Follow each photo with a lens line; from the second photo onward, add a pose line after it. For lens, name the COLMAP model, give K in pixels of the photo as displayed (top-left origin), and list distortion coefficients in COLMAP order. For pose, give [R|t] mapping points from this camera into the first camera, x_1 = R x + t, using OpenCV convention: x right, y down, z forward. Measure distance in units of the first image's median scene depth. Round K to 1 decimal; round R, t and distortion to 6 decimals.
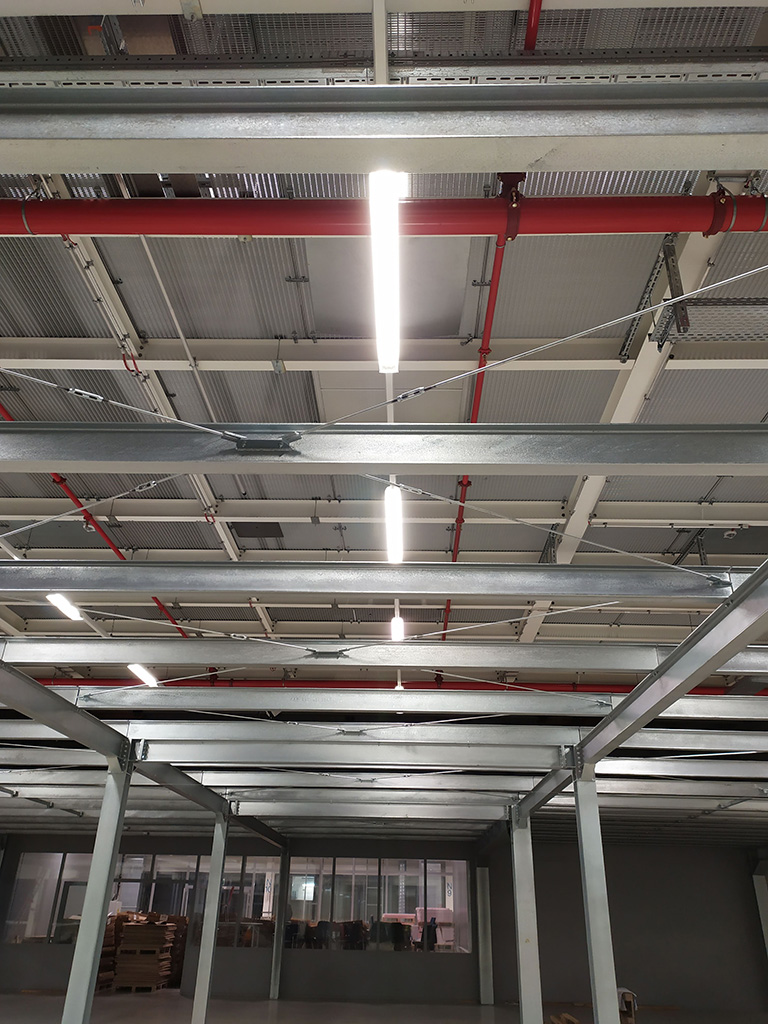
lens RADIAL K [[774.4, 0, 384.0], [0, 774.4, 512.0], [0, 0, 1]] dist [0.088443, -0.107148]
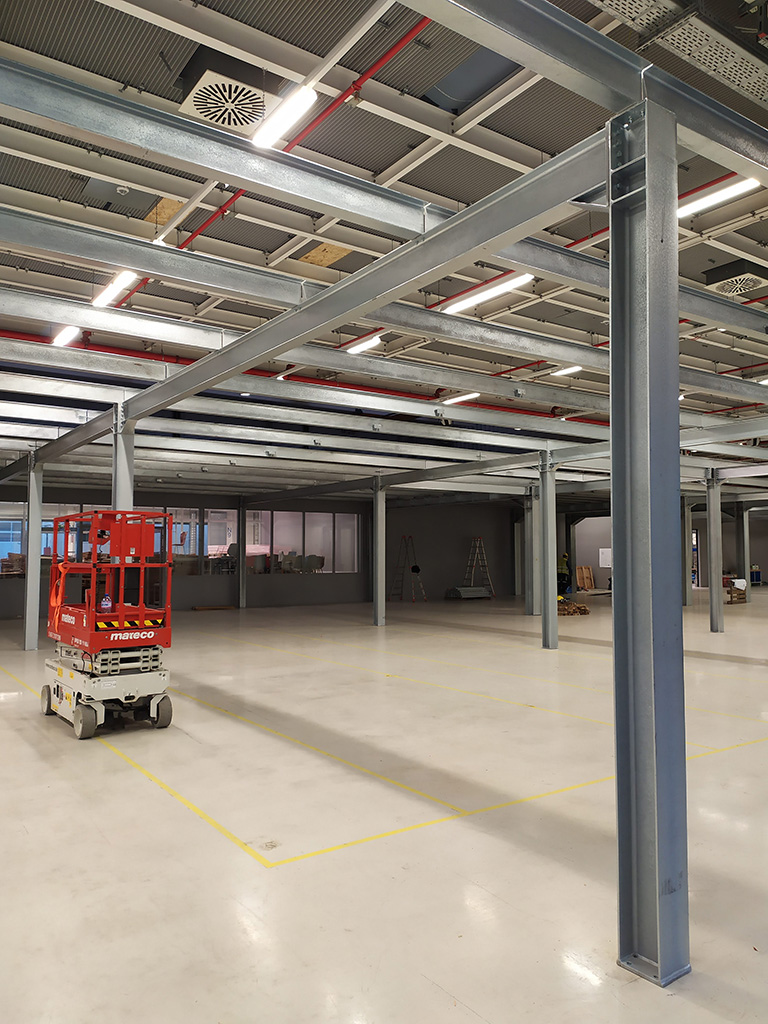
lens RADIAL K [[774.4, 0, 384.0], [0, 774.4, 512.0], [0, 0, 1]] dist [0.088443, -0.107148]
pose [[0.806364, 0.010398, 0.591328, -0.546891], [-0.255310, 0.908002, 0.332188, -0.014032], [-0.533473, -0.418837, 0.734835, -0.008974]]
